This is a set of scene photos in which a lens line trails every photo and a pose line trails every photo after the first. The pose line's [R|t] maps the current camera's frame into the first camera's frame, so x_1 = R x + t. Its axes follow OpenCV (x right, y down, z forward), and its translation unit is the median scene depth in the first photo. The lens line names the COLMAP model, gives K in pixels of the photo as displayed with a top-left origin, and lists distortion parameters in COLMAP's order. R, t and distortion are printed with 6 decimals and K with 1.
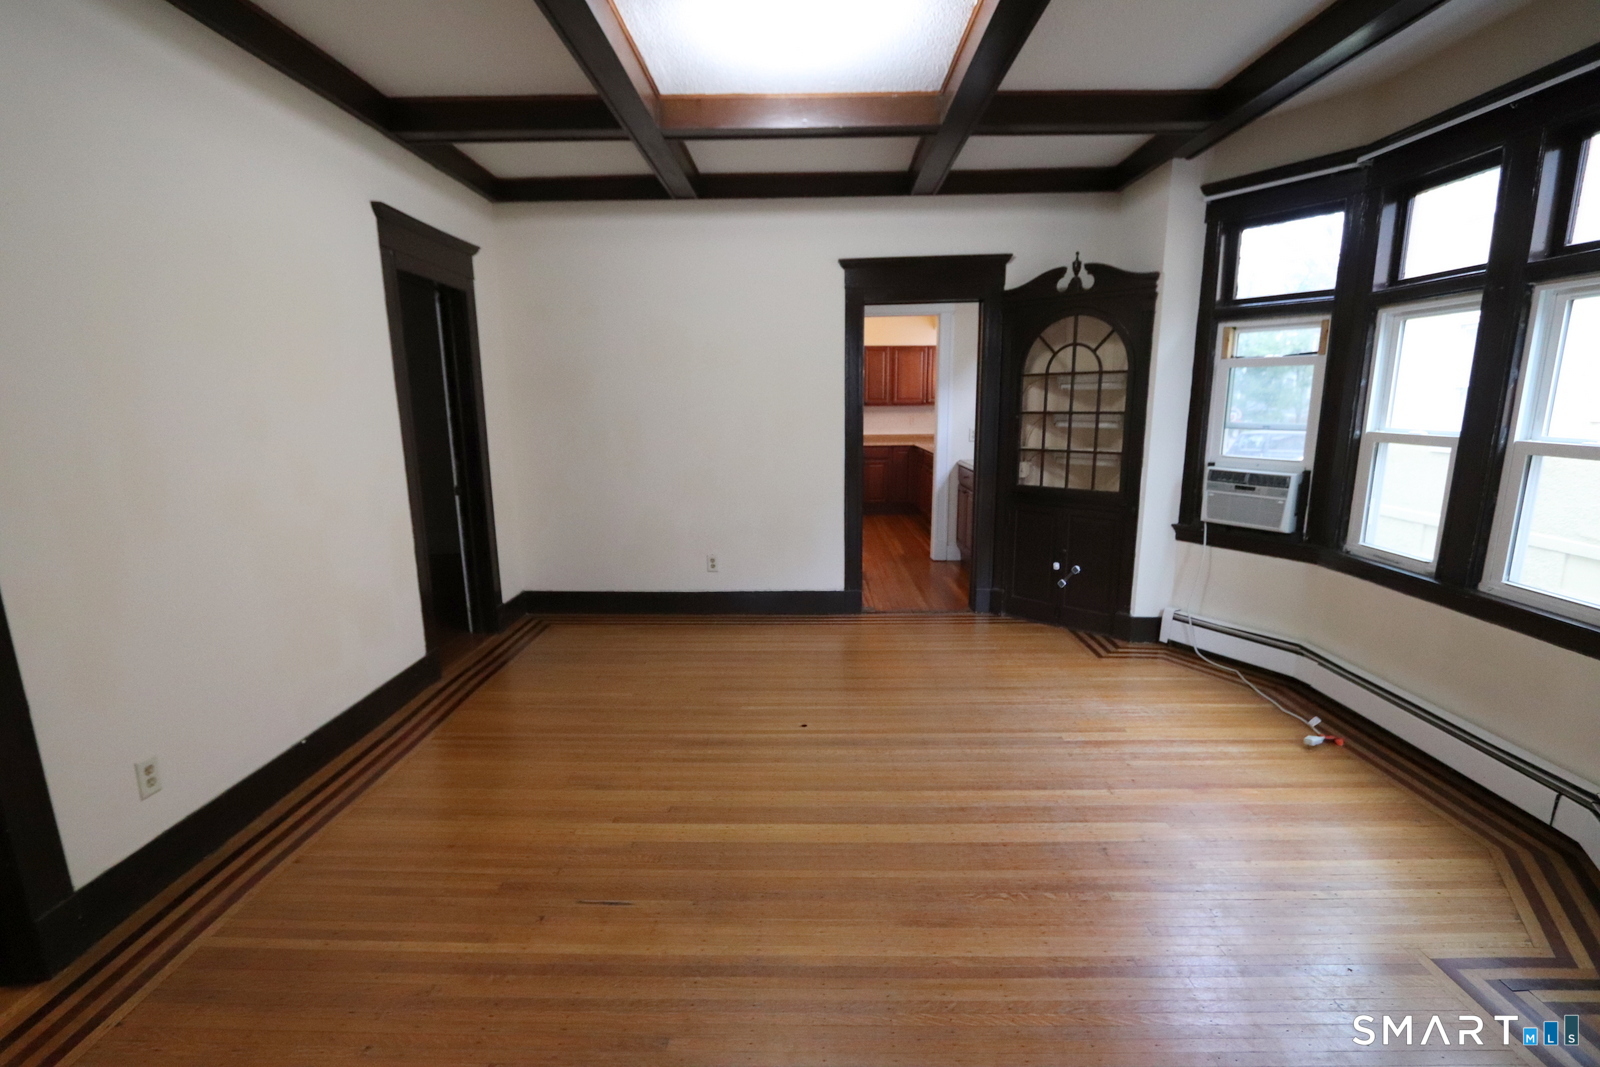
lens RADIAL K [[758.3, 0, 794.3], [0, 758.3, 558.5], [0, 0, 1]] dist [-0.020304, -0.000163]
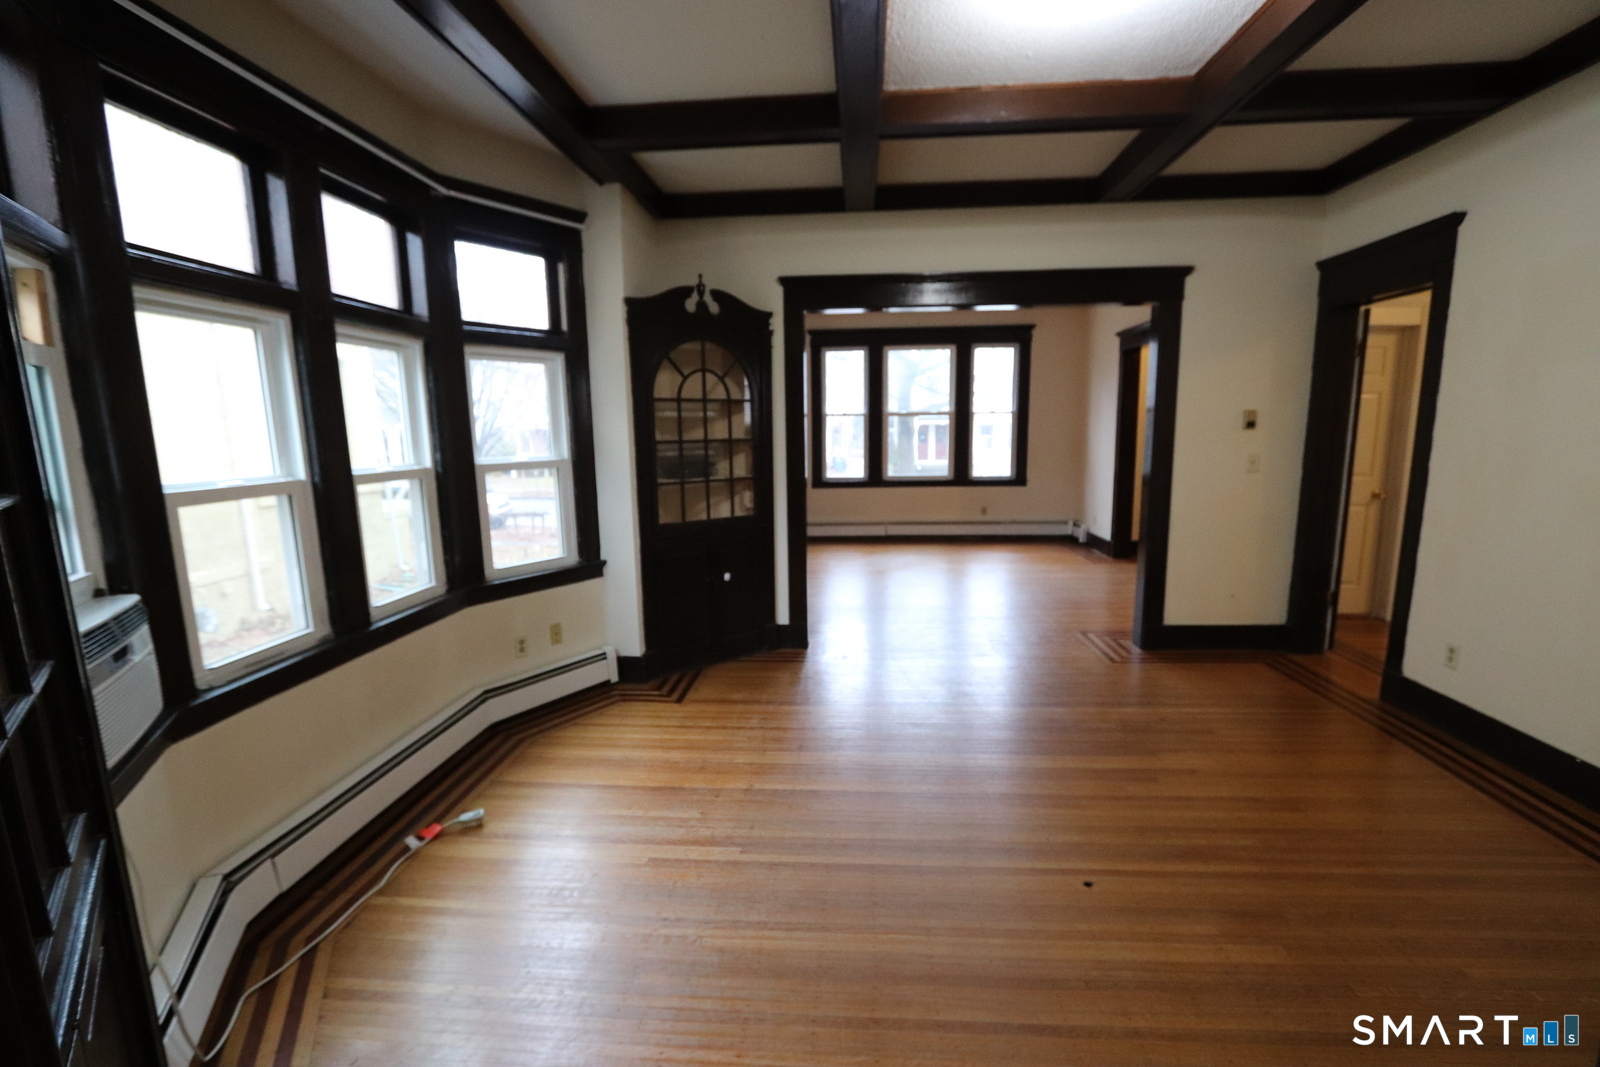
lens RADIAL K [[758.3, 0, 794.3], [0, 758.3, 558.5], [0, 0, 1]] dist [-0.020304, -0.000163]
pose [[-0.997840, 0.017296, 0.063367, 0.177989], [0.039794, 0.926693, 0.373707, -0.248987], [-0.052258, 0.375422, -0.925380, 1.180146]]
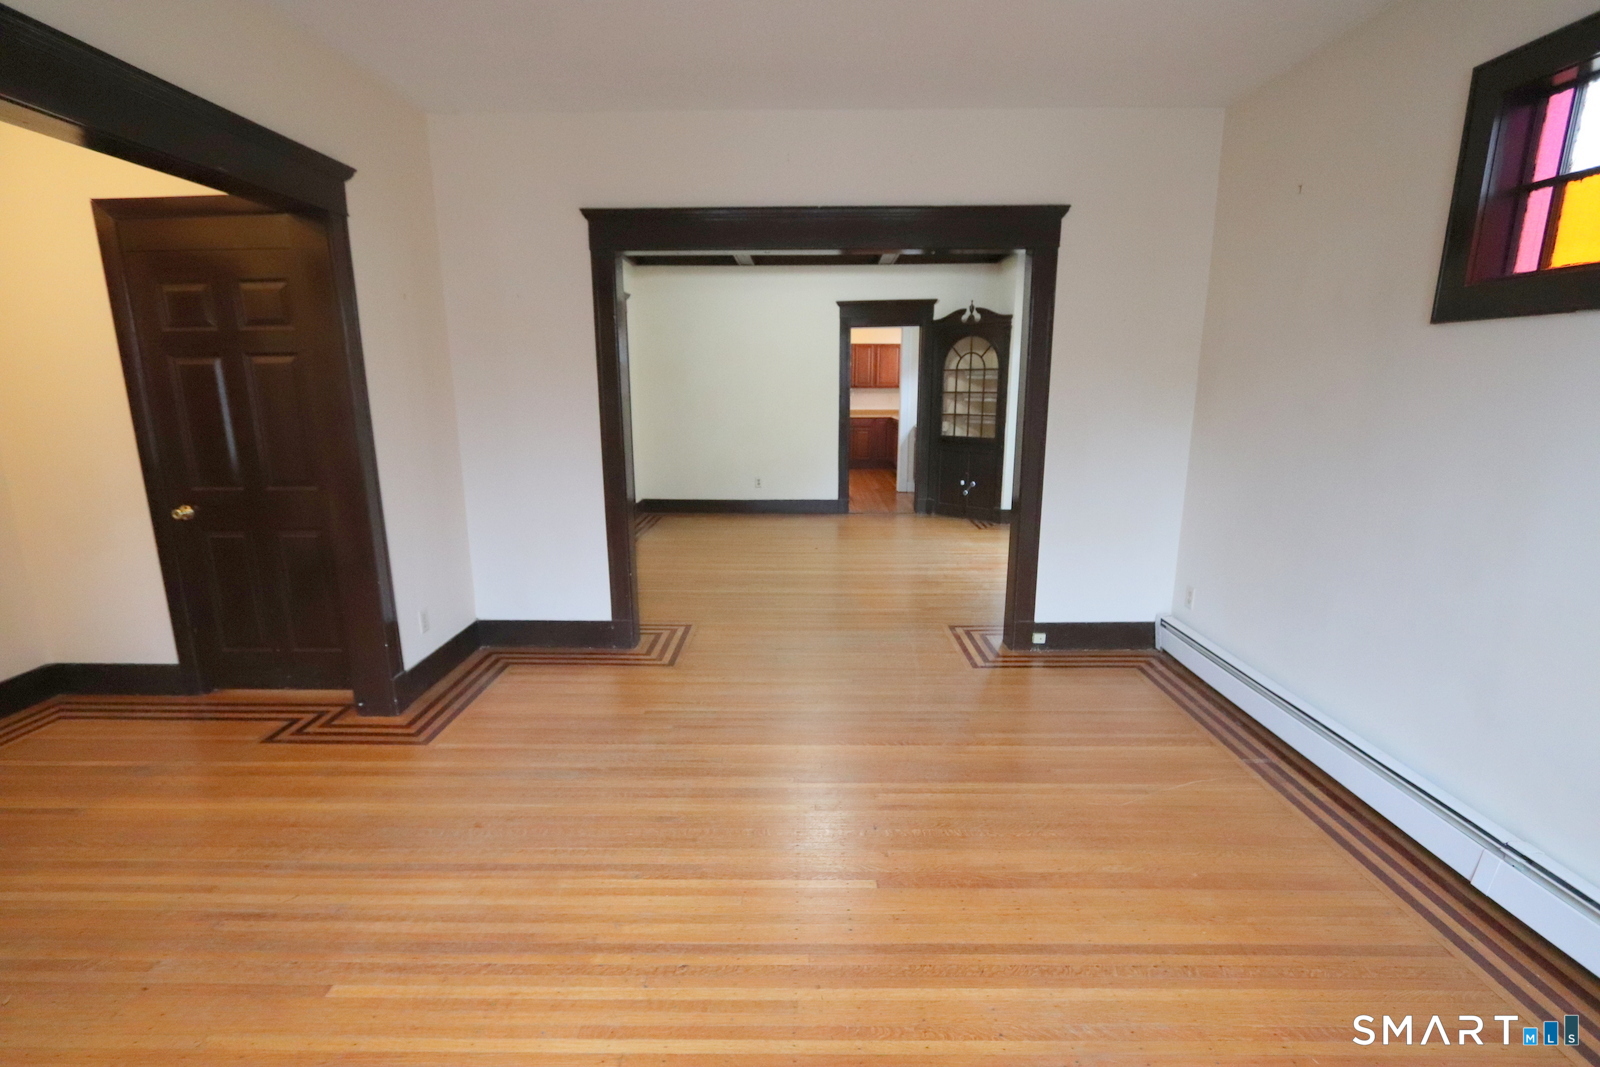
lens RADIAL K [[758.3, 0, 794.3], [0, 758.3, 558.5], [0, 0, 1]] dist [-0.020304, -0.000163]
pose [[0.999948, 0.007053, 0.007317, -0.045298], [-0.007201, 0.999767, 0.020332, 0.153463], [-0.007172, -0.020384, 0.999767, -0.728294]]
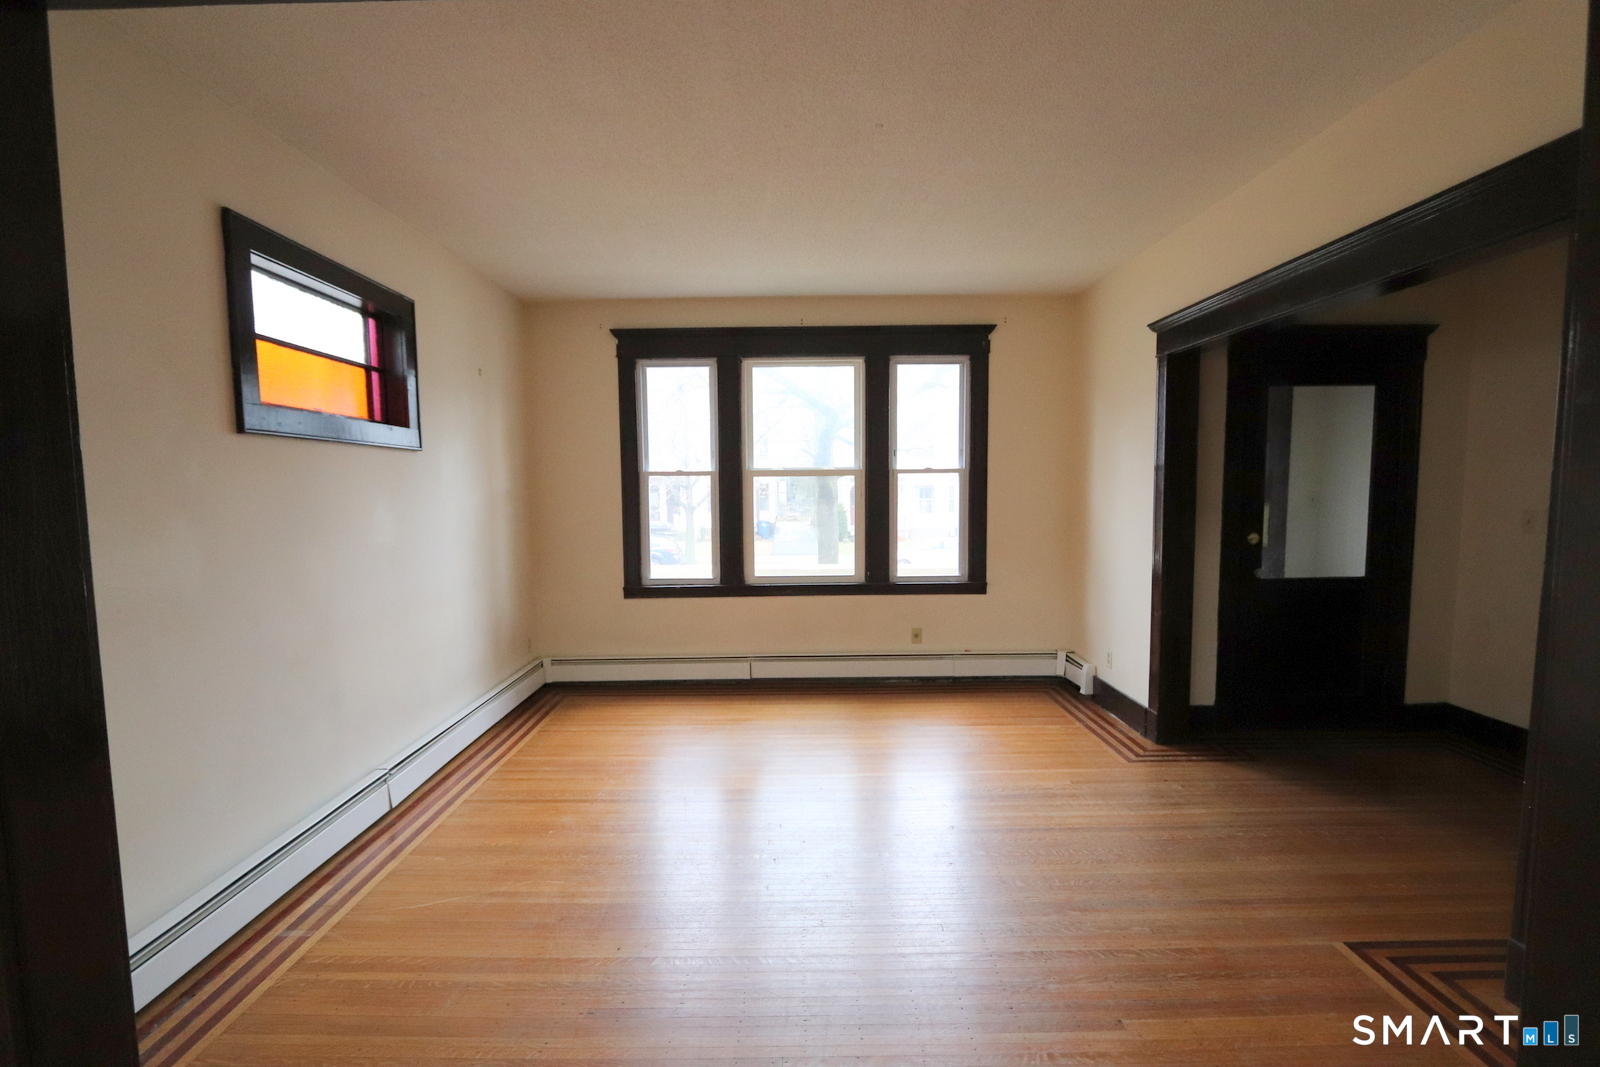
lens RADIAL K [[758.3, 0, 794.3], [0, 758.3, 558.5], [0, 0, 1]] dist [-0.020304, -0.000163]
pose [[-0.999660, 0.023473, -0.011363, 0.003473], [0.018977, 0.953612, 0.300440, -0.070299], [0.017888, 0.300123, -0.953733, 0.341208]]
